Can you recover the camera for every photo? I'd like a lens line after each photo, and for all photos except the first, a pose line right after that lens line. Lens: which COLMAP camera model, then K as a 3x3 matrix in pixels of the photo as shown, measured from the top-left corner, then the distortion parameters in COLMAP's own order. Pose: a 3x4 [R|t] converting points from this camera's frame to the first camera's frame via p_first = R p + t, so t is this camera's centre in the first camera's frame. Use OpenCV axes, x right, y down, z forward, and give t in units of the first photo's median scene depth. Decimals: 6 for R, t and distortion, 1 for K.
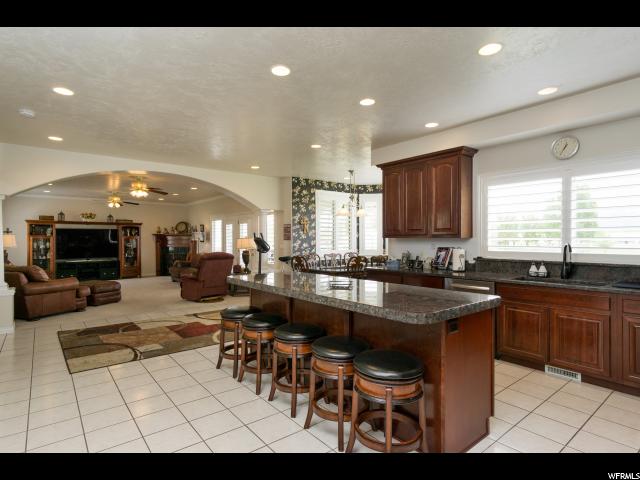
lens RADIAL K [[343.0, 0, 311.9], [0, 343.0, 240.0], [0, 0, 1]] dist [-0.027255, -0.000032]
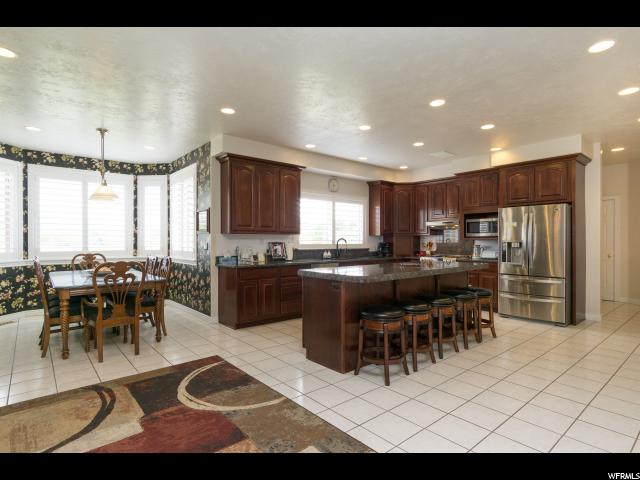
lens RADIAL K [[343.0, 0, 311.9], [0, 343.0, 240.0], [0, 0, 1]] dist [-0.027255, -0.000032]
pose [[-0.014098, 0.007224, 0.999875, -0.544537], [0.006202, 0.999955, -0.007137, 0.014758], [-0.999881, 0.006101, -0.014143, 0.570328]]
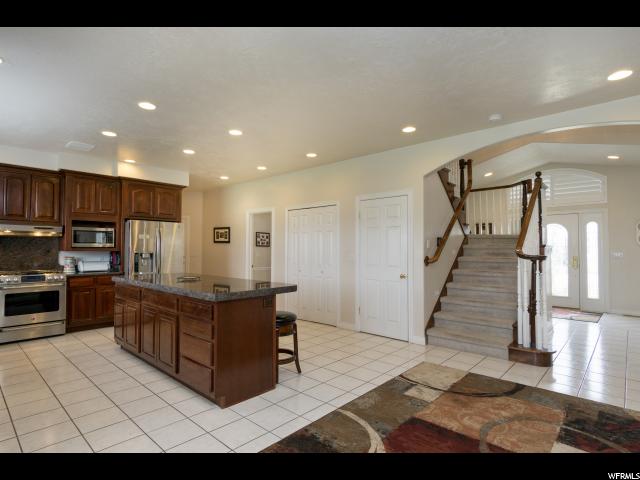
lens RADIAL K [[343.0, 0, 311.9], [0, 343.0, 240.0], [0, 0, 1]] dist [-0.027255, -0.000032]
pose [[-0.988471, -0.003330, -0.151375, -0.076934], [-0.000324, 0.999802, -0.019879, 0.002234], [0.151411, -0.019601, -0.988276, 0.976527]]
